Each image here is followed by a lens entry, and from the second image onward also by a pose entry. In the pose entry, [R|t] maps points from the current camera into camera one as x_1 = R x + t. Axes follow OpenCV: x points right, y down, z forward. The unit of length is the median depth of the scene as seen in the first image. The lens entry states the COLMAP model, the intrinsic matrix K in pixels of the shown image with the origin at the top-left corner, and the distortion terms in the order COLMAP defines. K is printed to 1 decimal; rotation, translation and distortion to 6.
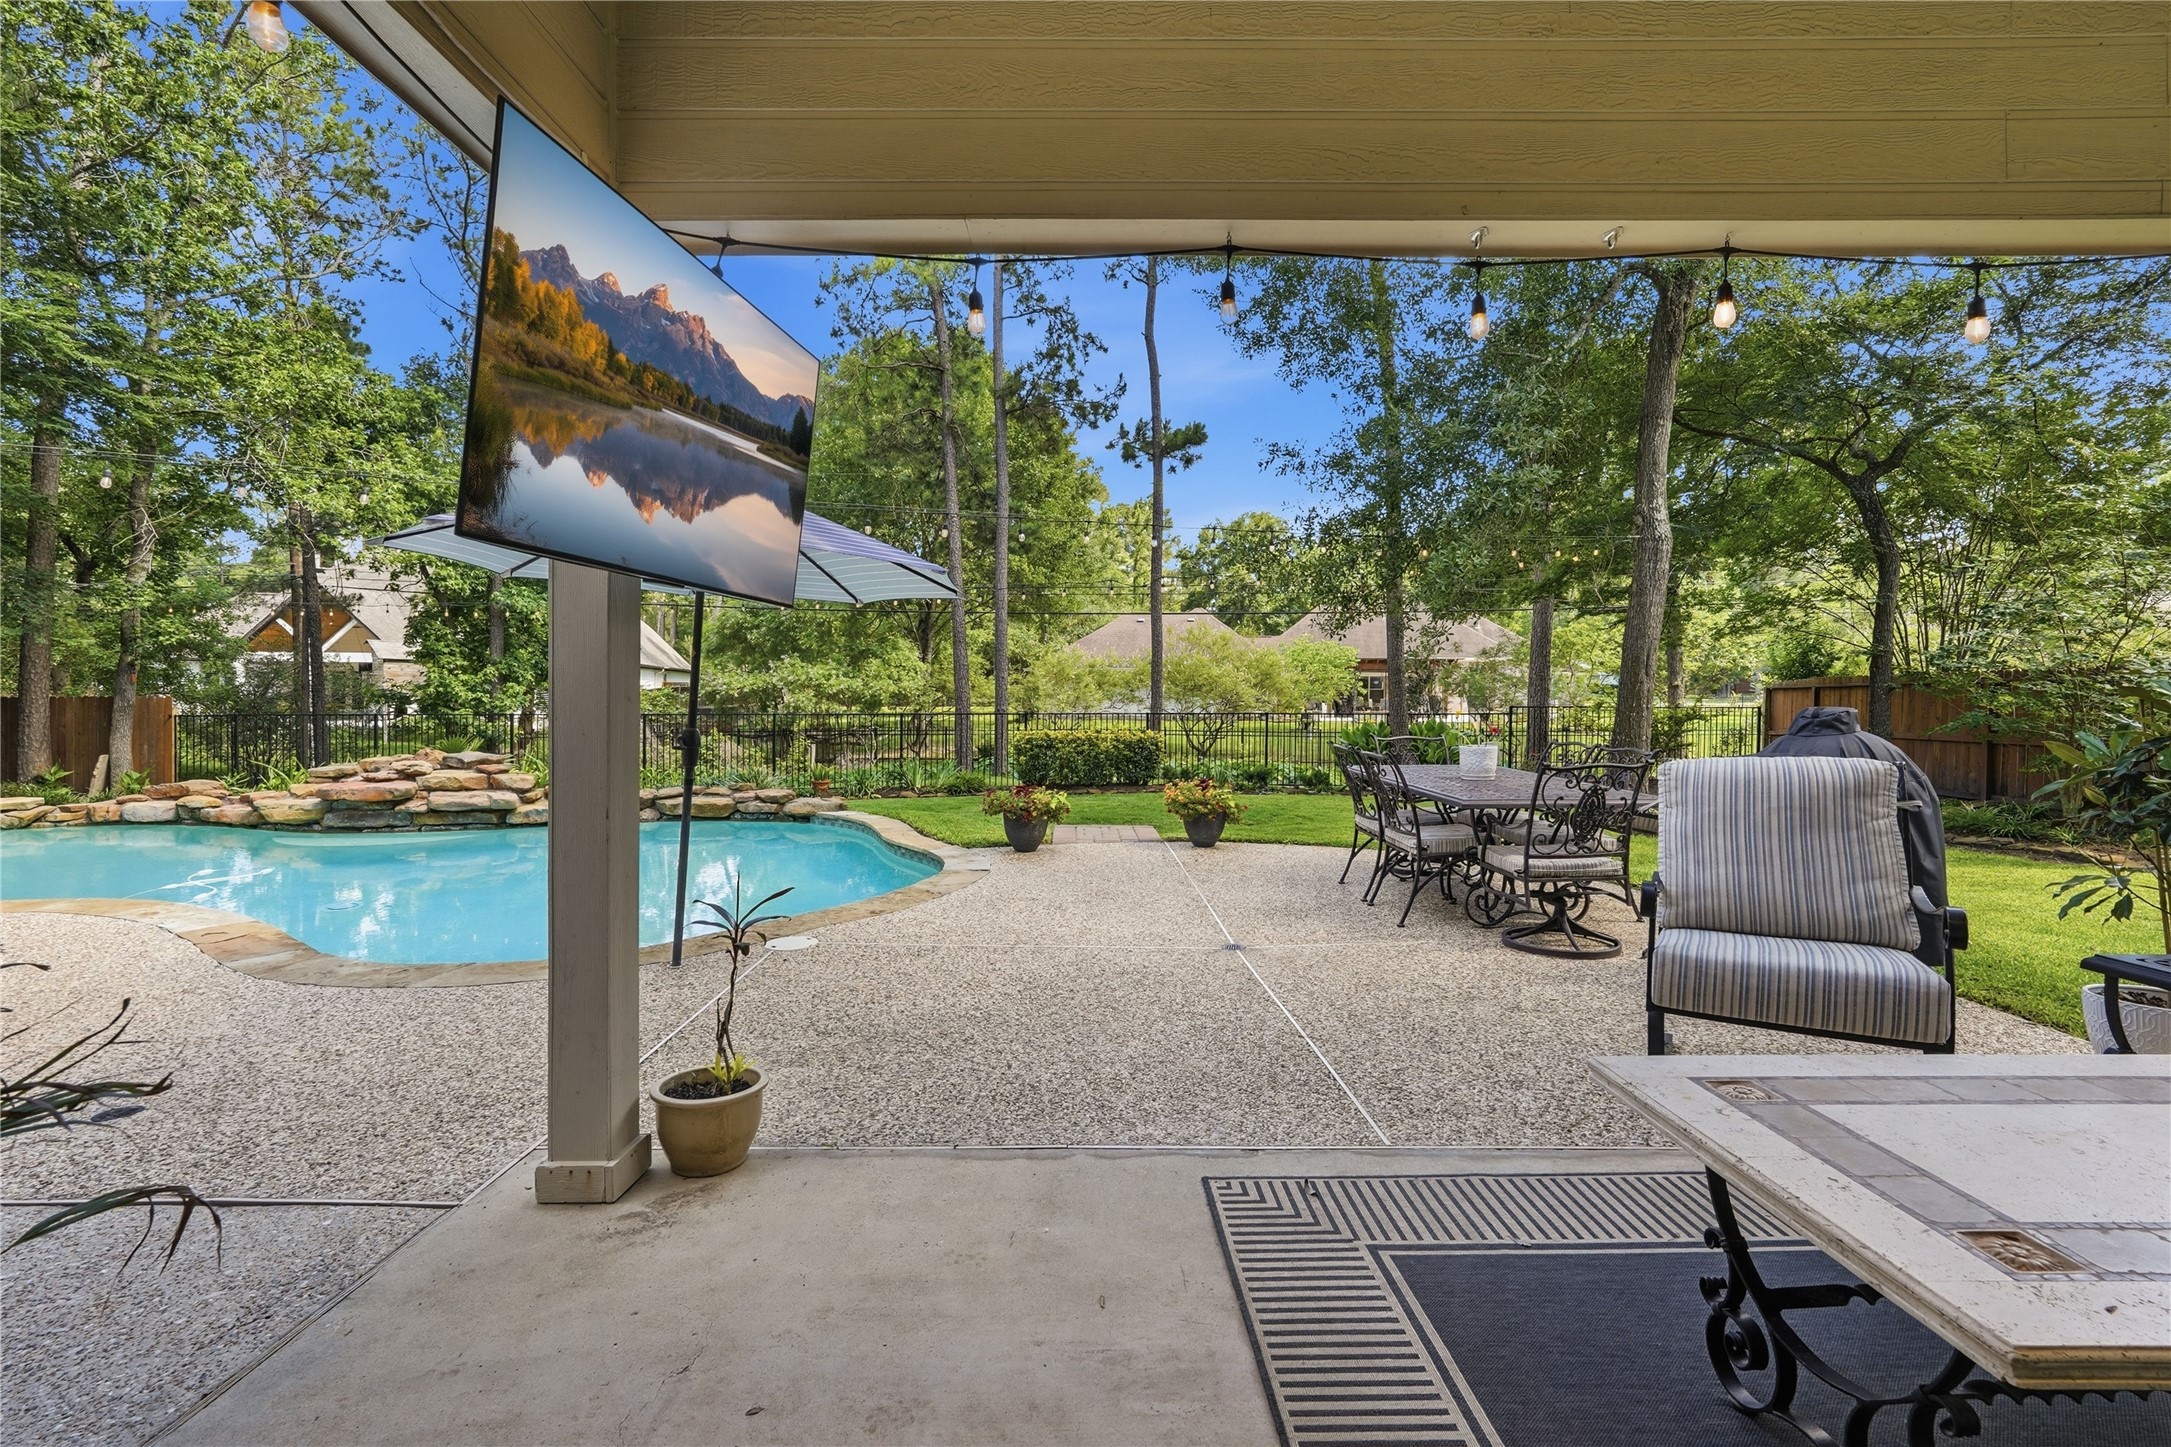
lens RADIAL K [[990.3, 0, 1088.0], [0, 990.3, 699.0], [0, 0, 1]] dist [-0.009134, 0.004645]
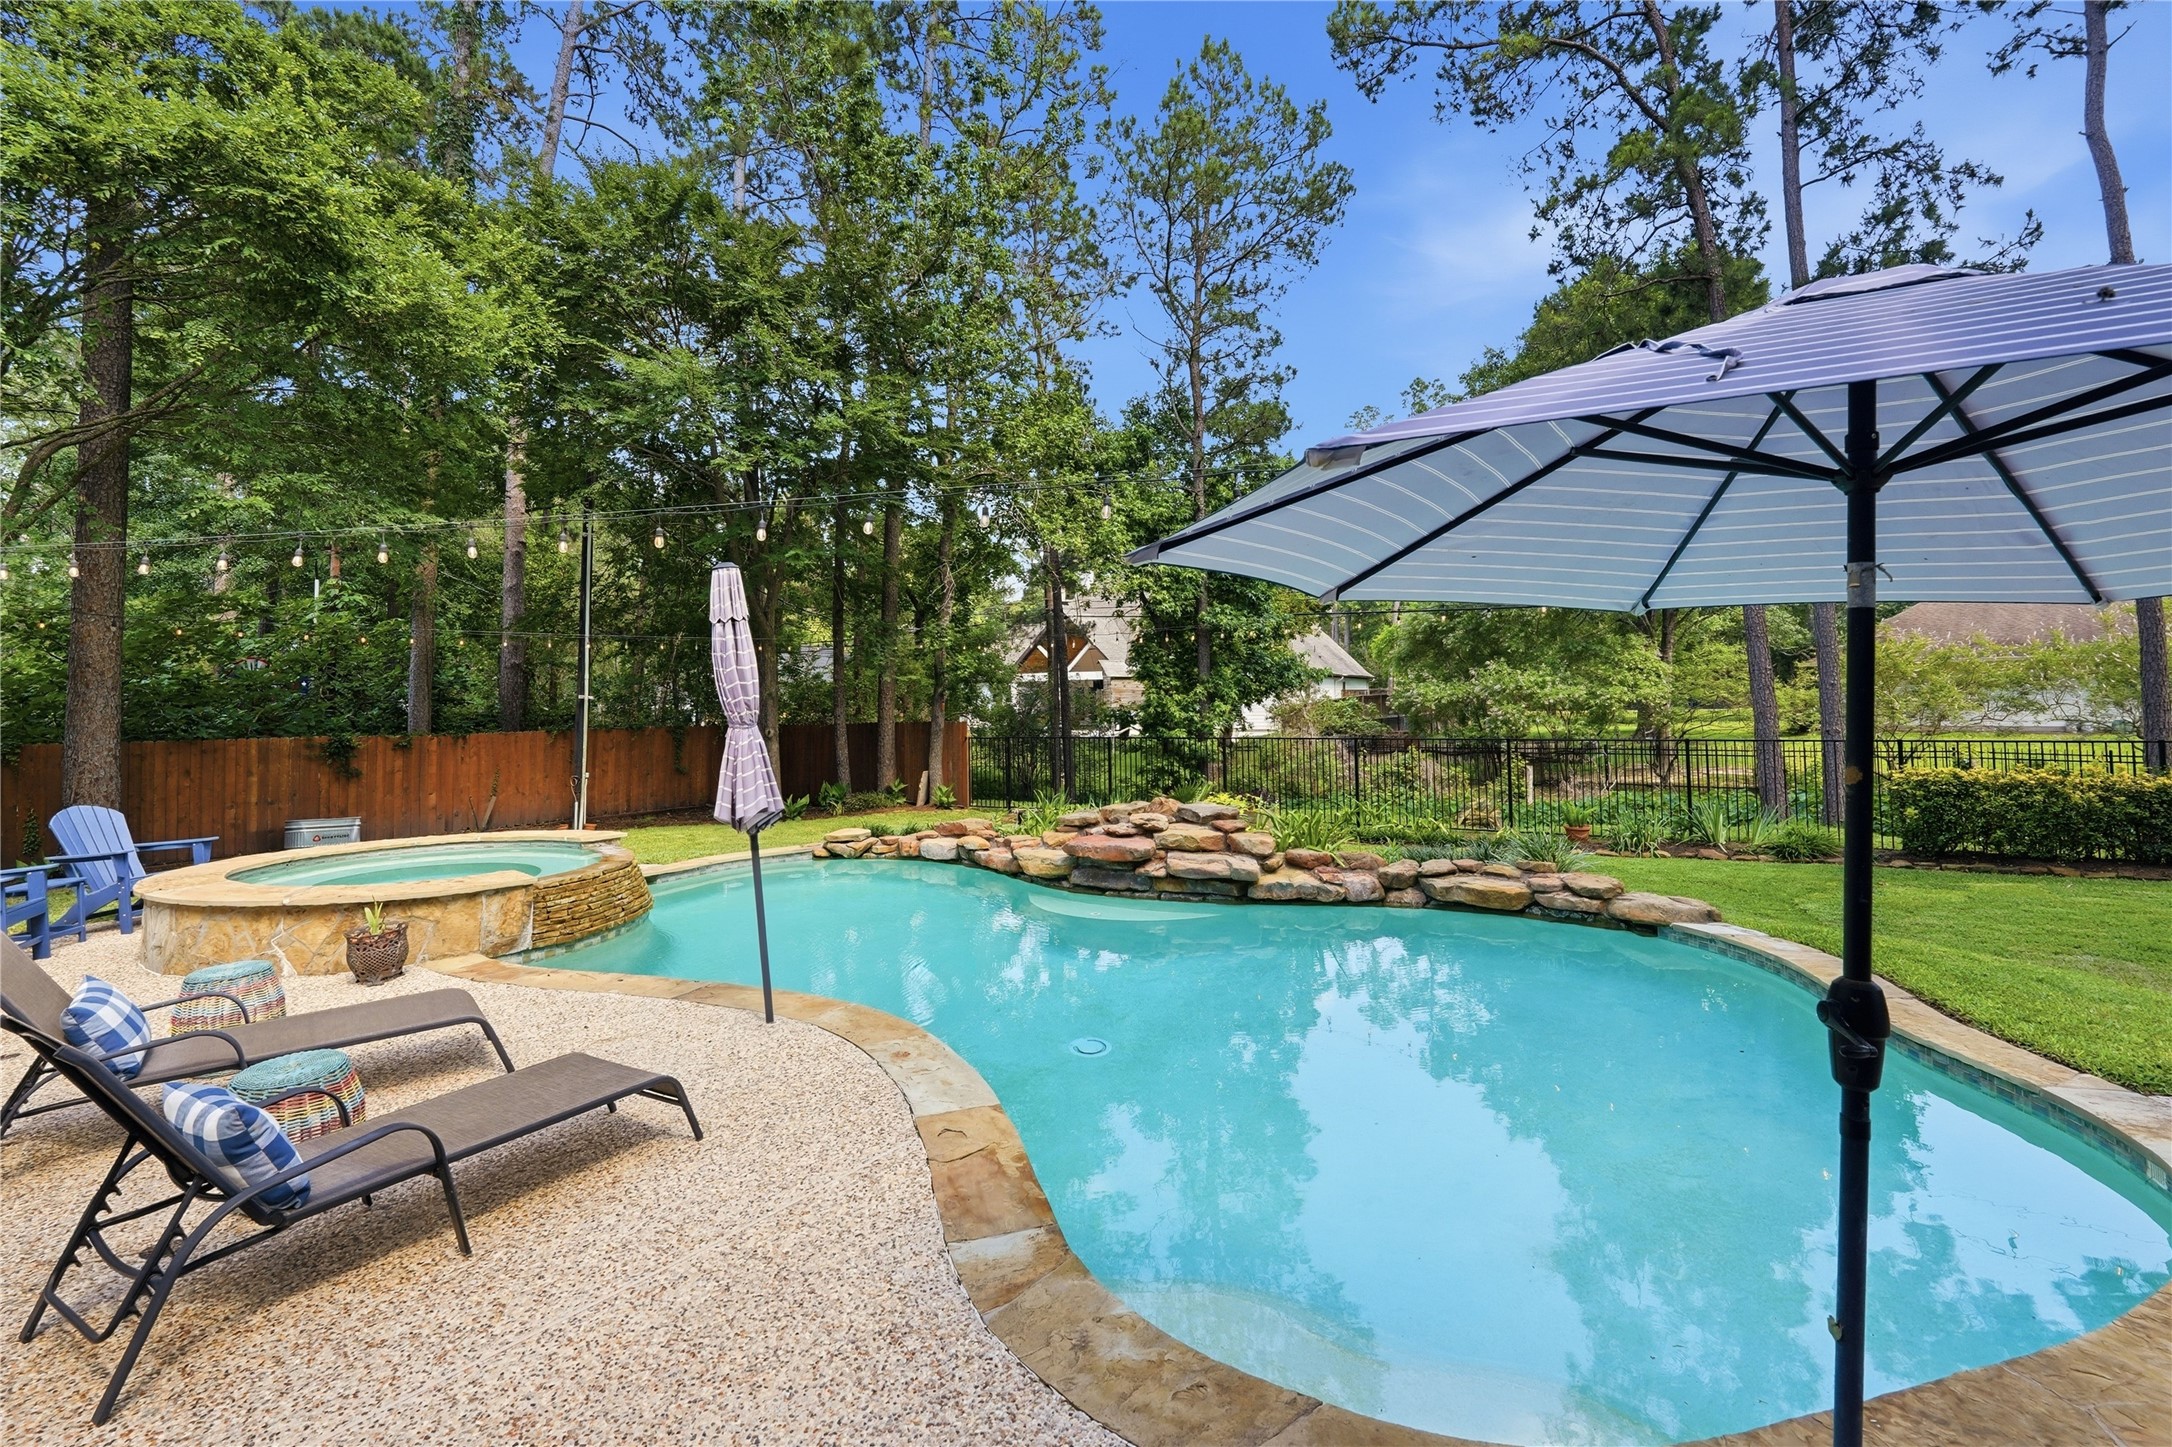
lens RADIAL K [[990.8, 0, 1084.8], [0, 990.8, 719.3], [0, 0, 1]] dist [-0.009134, 0.004645]
pose [[0.799594, -0.004155, -0.600527, -0.087485], [0.017263, 0.999722, 0.016069, -0.016744], [0.600293, -0.023216, 0.799443, 0.113985]]
